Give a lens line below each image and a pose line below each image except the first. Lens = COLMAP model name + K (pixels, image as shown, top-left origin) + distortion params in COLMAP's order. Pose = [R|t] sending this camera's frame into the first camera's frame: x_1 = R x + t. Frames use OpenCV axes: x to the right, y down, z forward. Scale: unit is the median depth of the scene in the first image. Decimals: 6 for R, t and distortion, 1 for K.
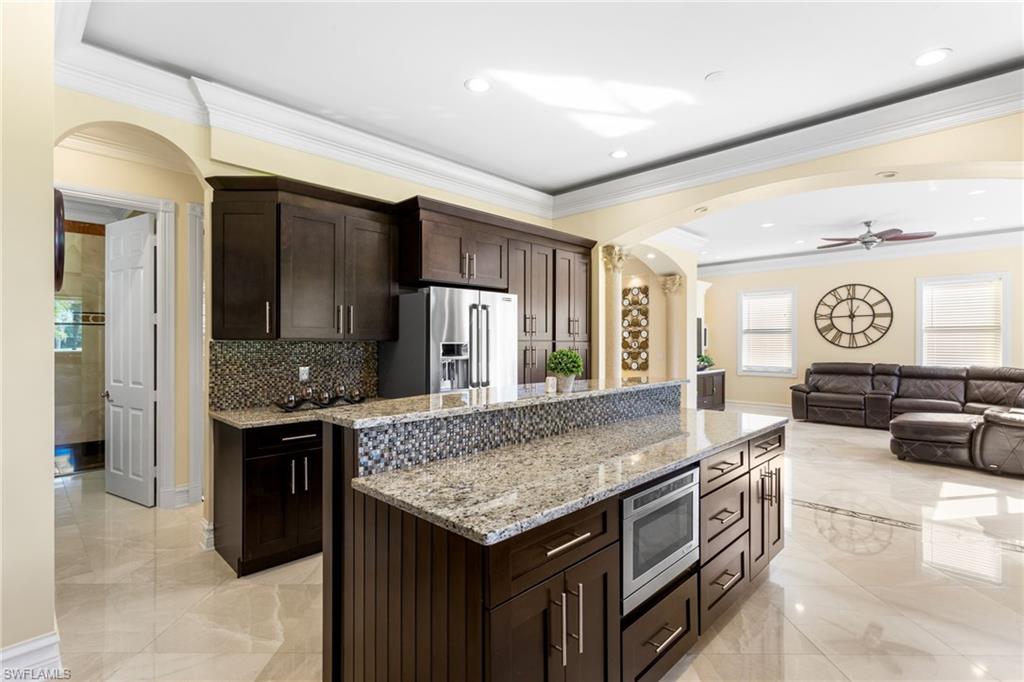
lens RADIAL K [[490.8, 0, 505.0], [0, 490.8, 341.8], [0, 0, 1]] dist [-0.000924, 0.001334]
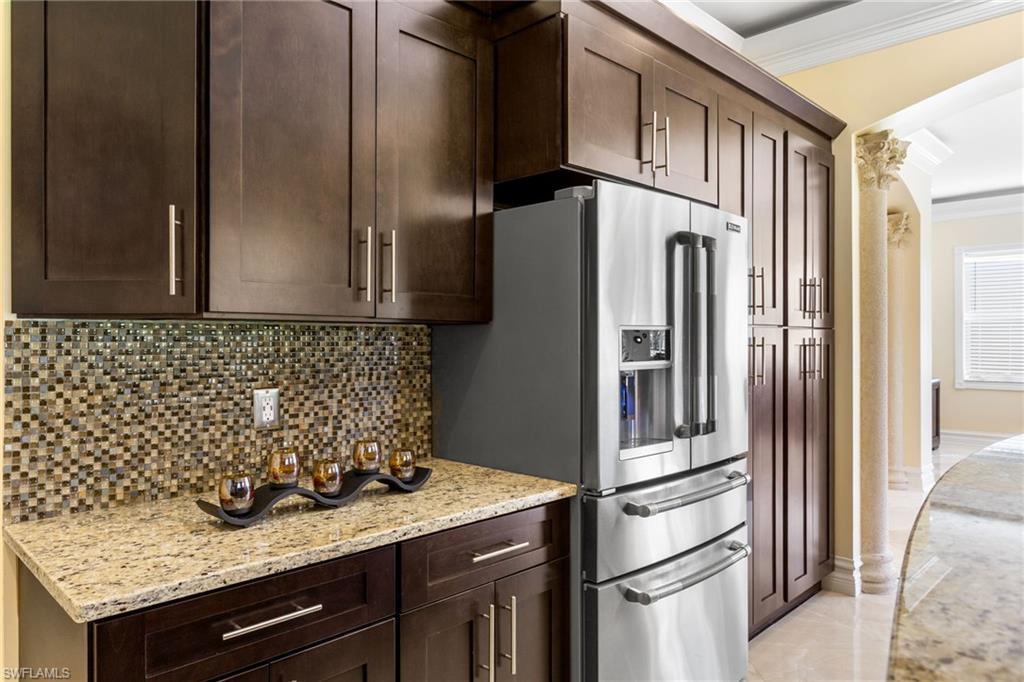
lens RADIAL K [[696.2, 0, 513.4], [0, 696.2, 338.7], [0, 0, 1]] dist [-0.003460, -0.000469]
pose [[0.999915, -0.002829, 0.012714, -0.231019], [0.002793, 0.999992, 0.002846, 0.010297], [-0.012722, -0.002810, 0.999915, 0.467802]]
